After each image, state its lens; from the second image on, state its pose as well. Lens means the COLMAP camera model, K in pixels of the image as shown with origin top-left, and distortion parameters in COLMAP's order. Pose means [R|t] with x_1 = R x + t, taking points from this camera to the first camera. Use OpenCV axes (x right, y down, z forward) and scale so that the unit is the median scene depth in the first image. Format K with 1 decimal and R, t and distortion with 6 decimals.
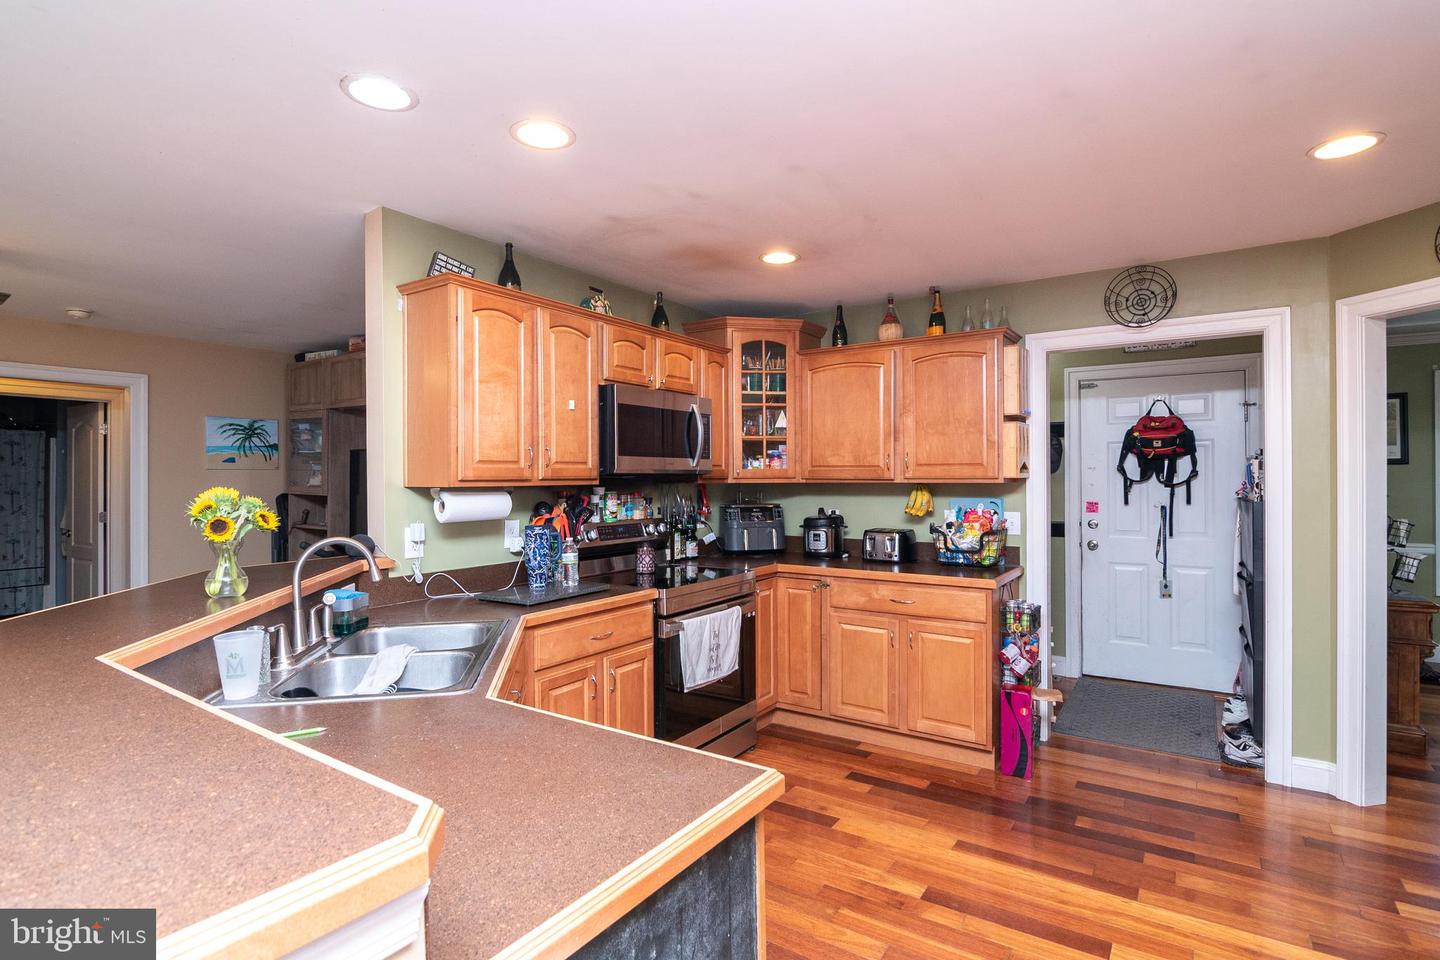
lens RADIAL K [[708.3, 0, 715.9], [0, 708.3, 478.9], [0, 0, 1]] dist [-0.012320, -0.004755]
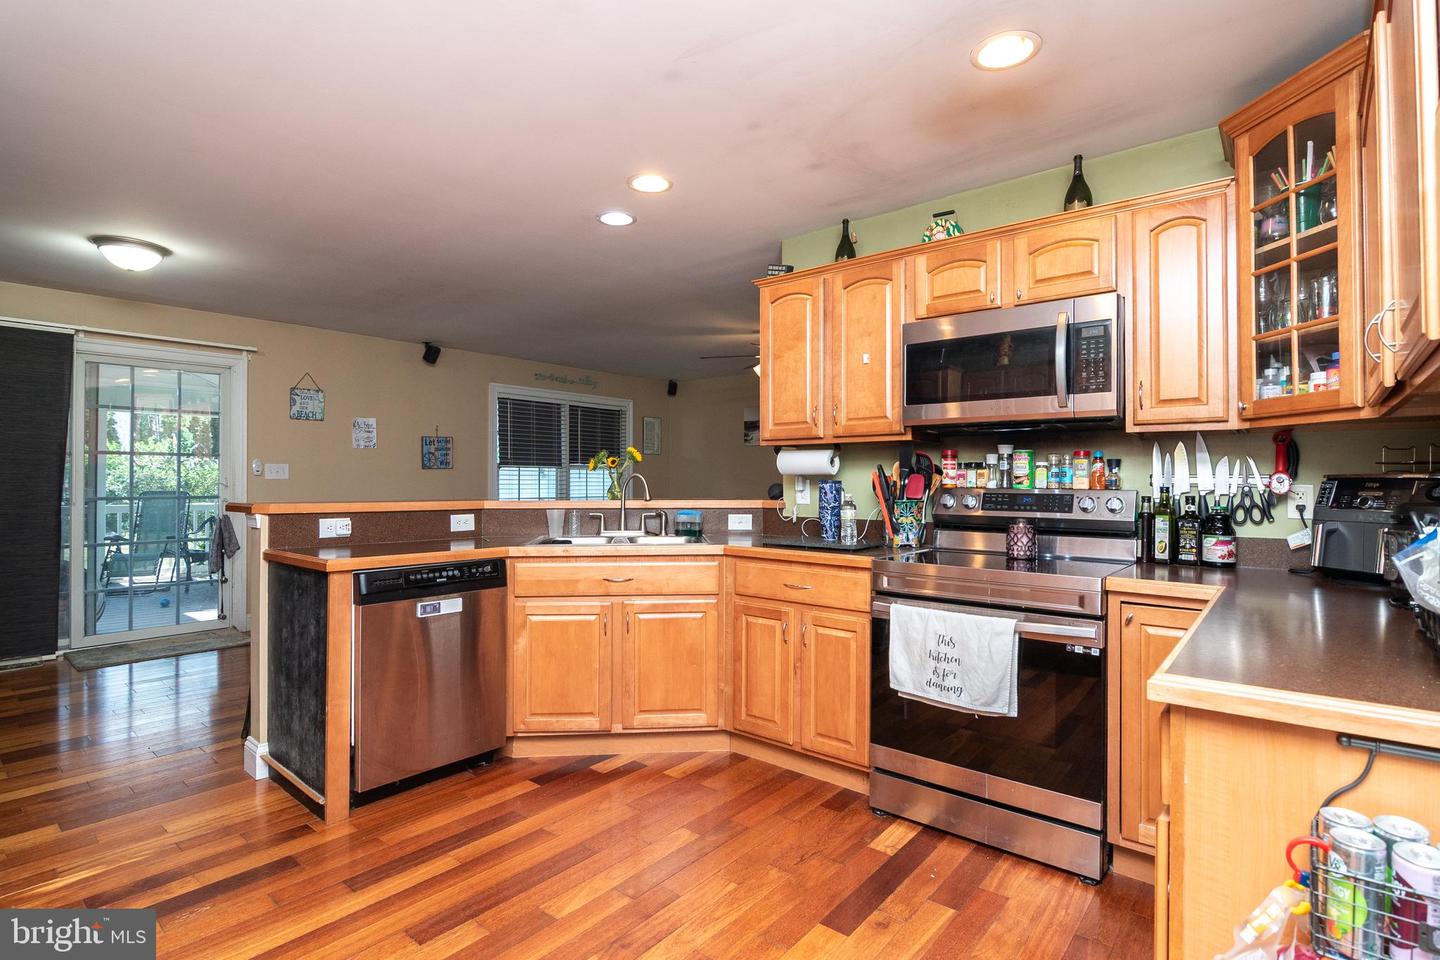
lens RADIAL K [[708.3, 0, 722.0], [0, 708.3, 473.8], [0, 0, 1]] dist [-0.012320, -0.004755]
pose [[-0.095961, -0.007180, -0.995359, 0.630065], [-0.002405, 0.999973, -0.006981, 0.048128], [0.995382, 0.001724, -0.095976, 0.716868]]
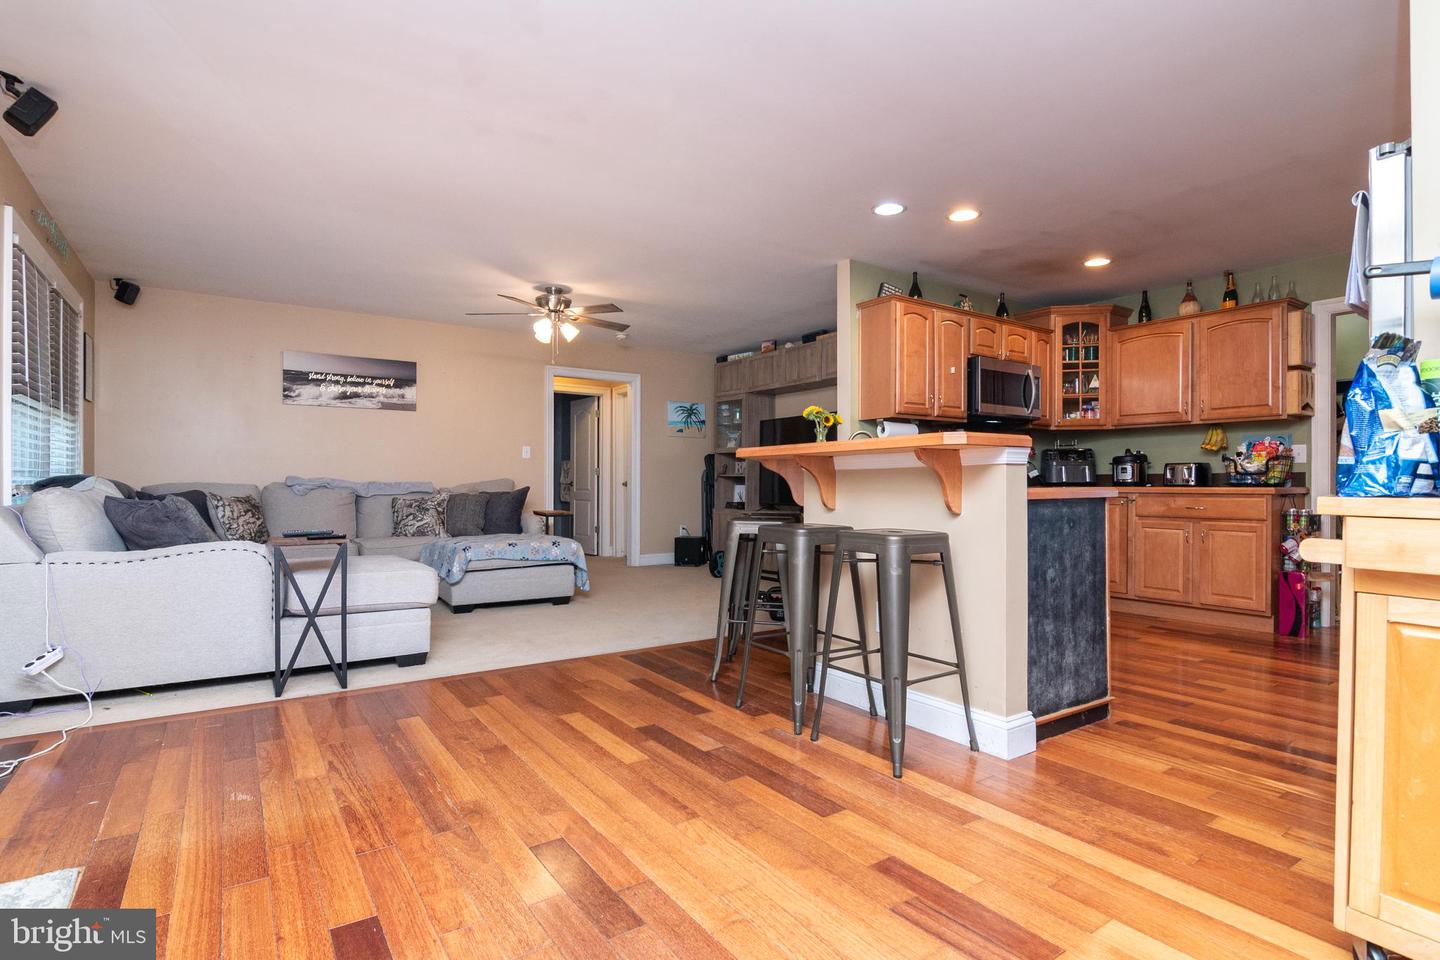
lens RADIAL K [[708.3, 0, 731.9], [0, 708.3, 492.8], [0, 0, 1]] dist [-0.012320, -0.004755]
pose [[0.937398, 0.006365, -0.348202, -0.092990], [-0.001142, 0.999884, 0.015203, 0.118888], [0.348259, -0.013853, 0.937296, -0.534670]]
